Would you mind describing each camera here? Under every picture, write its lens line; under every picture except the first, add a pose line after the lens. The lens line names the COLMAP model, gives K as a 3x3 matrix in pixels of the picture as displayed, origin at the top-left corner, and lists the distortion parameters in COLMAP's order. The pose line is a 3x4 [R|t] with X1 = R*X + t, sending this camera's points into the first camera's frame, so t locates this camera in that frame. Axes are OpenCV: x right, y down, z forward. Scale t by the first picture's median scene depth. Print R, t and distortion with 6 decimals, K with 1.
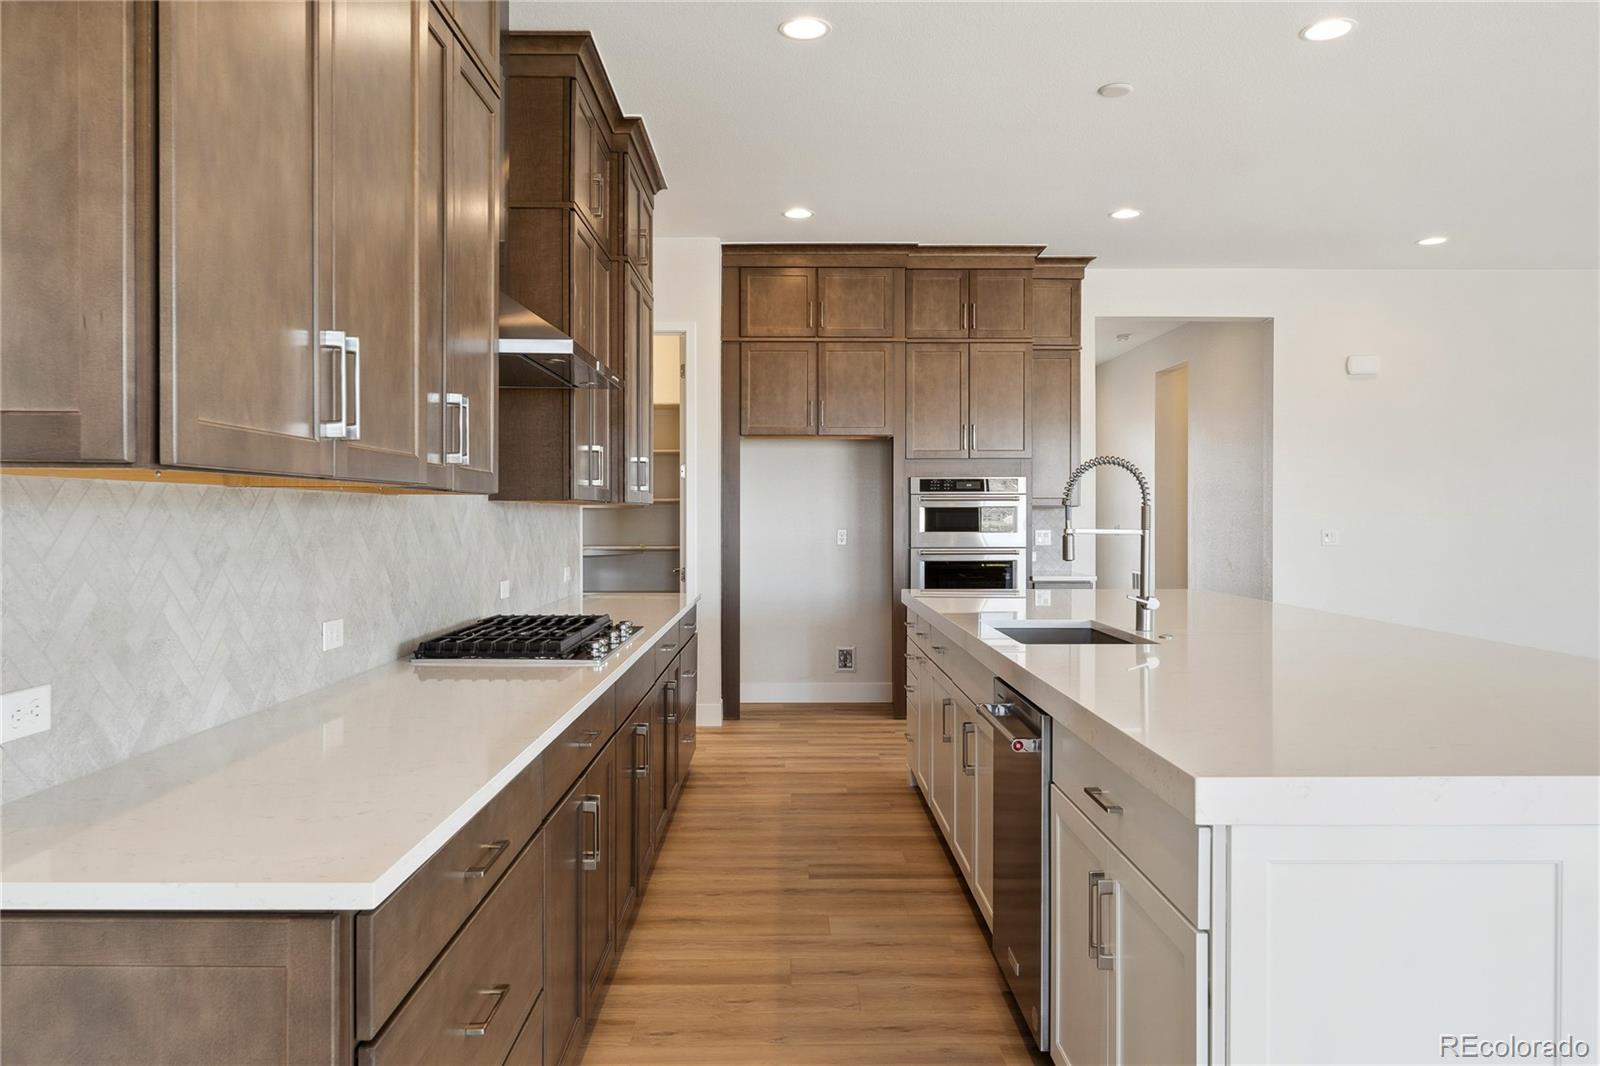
lens RADIAL K [[1174.0, 0, 800.0], [0, 1174.0, 533.0], [0, 0, 1]] dist [-0.002815, 0.000750]
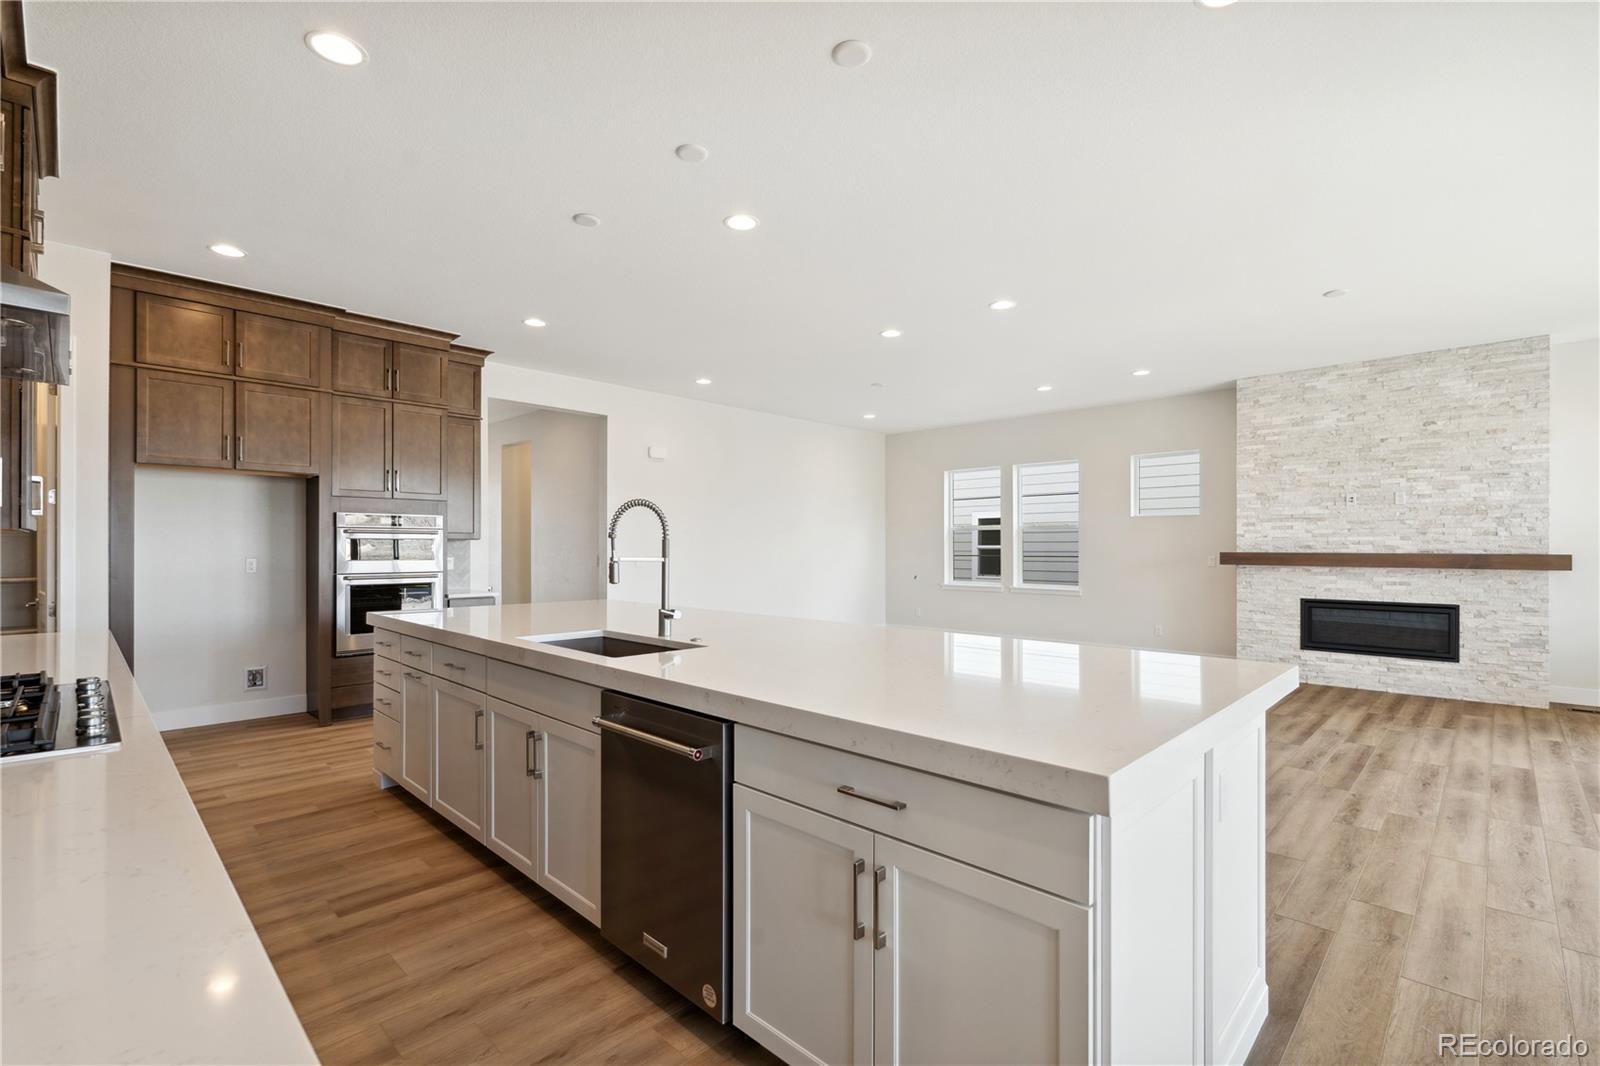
lens RADIAL K [[729.2, 0, 806.4], [0, 729.2, 547.1], [0, 0, 1]] dist [-0.001248, -0.000354]
pose [[0.697103, 0.003128, 0.716964, -0.095343], [0.007504, 0.999904, -0.011659, -0.002008], [-0.716931, 0.013507, 0.697013, 0.180045]]
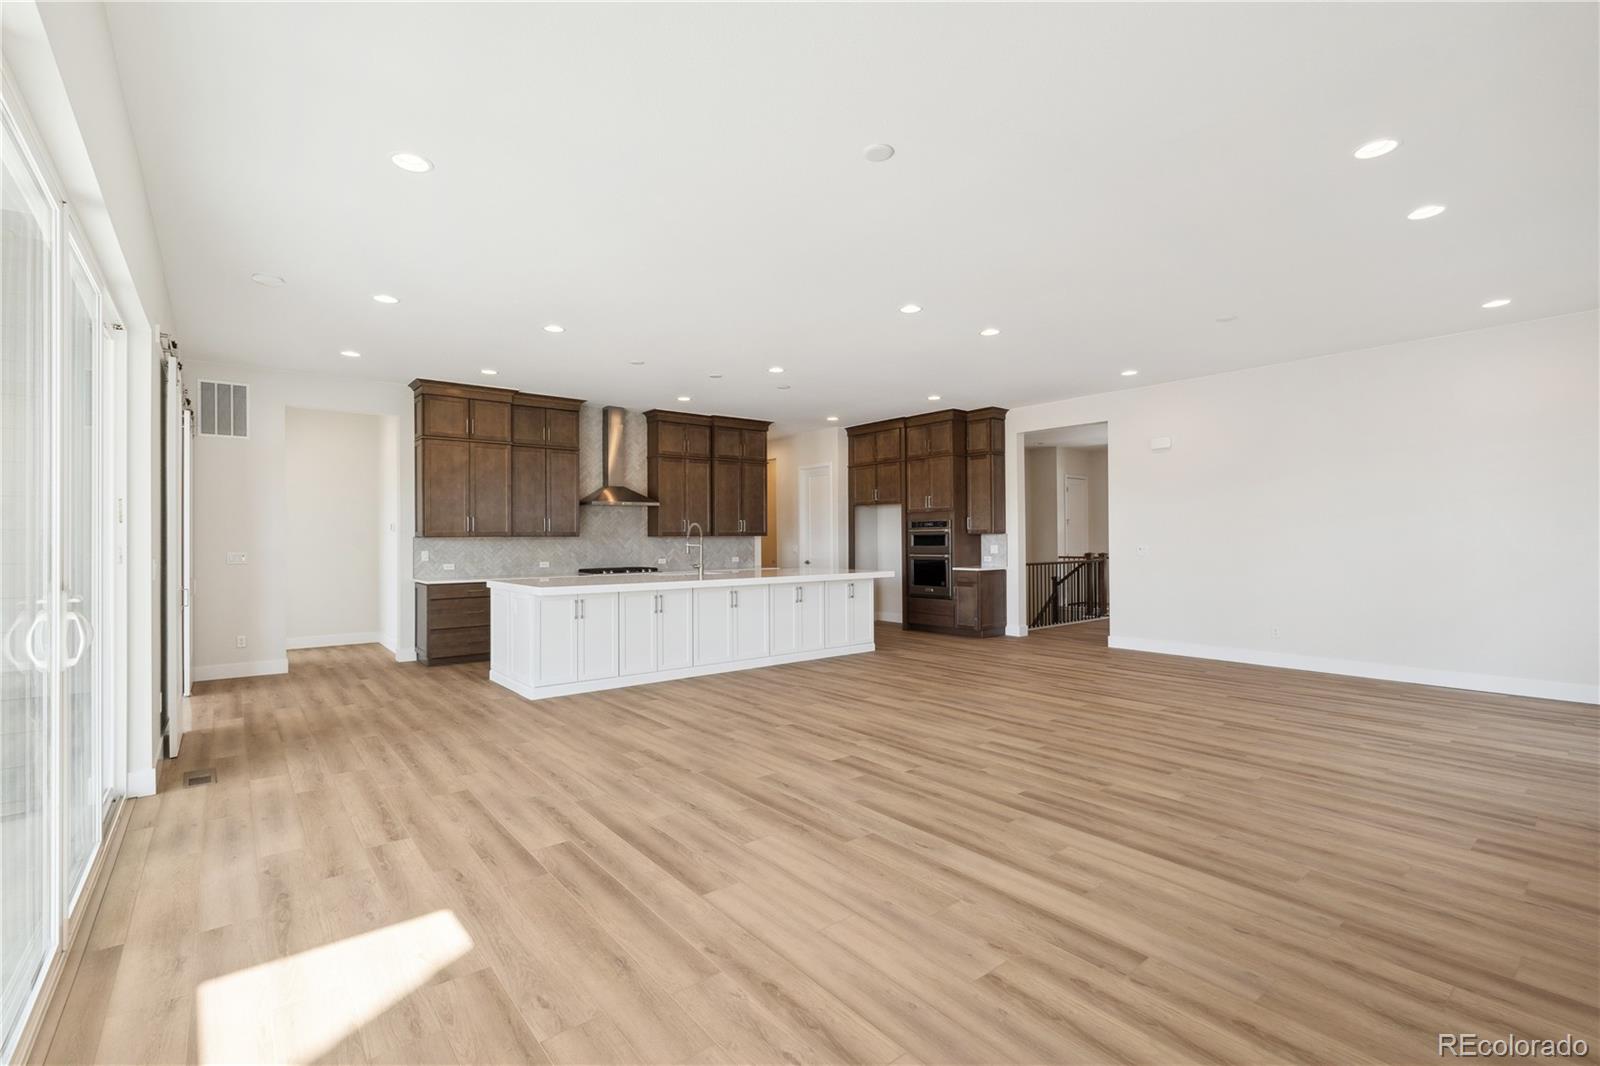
lens RADIAL K [[722.6, 0, 775.4], [0, 722.6, 537.8], [0, 0, 1]] dist [-0.002533, -0.000099]
pose [[0.598715, -0.001210, -0.800961, 1.046481], [-0.008591, 0.999932, -0.007933, -0.003071], [0.800916, 0.011631, 0.598664, -0.017979]]
